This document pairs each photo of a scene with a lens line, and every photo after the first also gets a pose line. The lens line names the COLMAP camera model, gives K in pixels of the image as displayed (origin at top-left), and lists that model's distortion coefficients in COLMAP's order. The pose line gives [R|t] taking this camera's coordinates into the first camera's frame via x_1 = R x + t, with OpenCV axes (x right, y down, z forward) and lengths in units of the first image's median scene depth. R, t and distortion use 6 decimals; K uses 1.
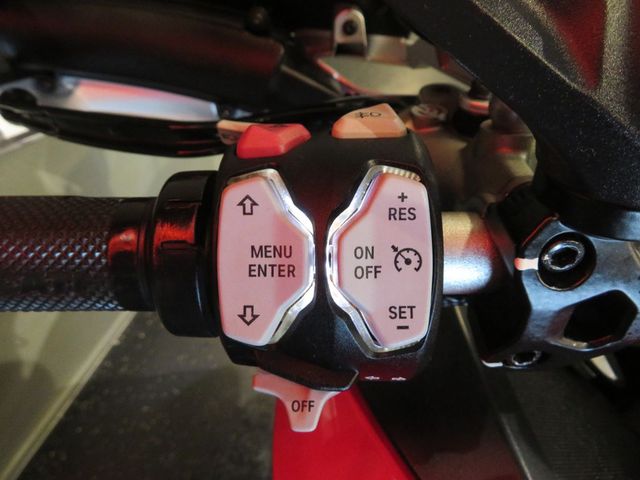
lens RADIAL K [[457.2, 0, 320.0], [0, 457.2, 240.0], [0, 0, 1]] dist [-0.004764, 0.004946]
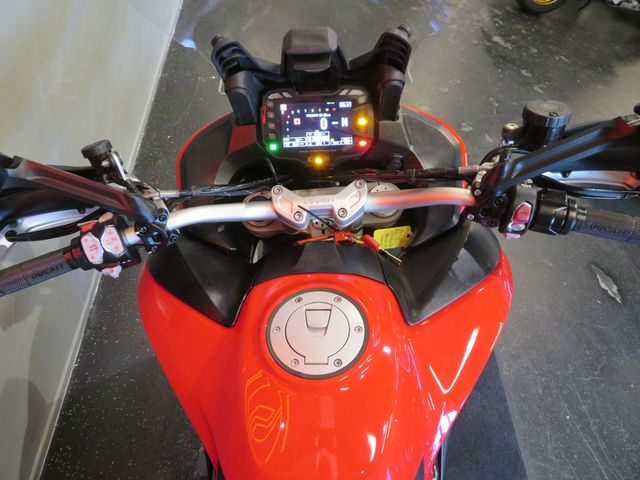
lens RADIAL K [[457.2, 0, 320.0], [0, 457.2, 240.0], [0, 0, 1]] dist [-0.004764, 0.004946]
pose [[0.924570, -0.350352, 0.149744, 0.706506], [0.347917, 0.936537, 0.043031, 0.289434], [-0.155317, 0.012313, 0.987788, -2.125640]]
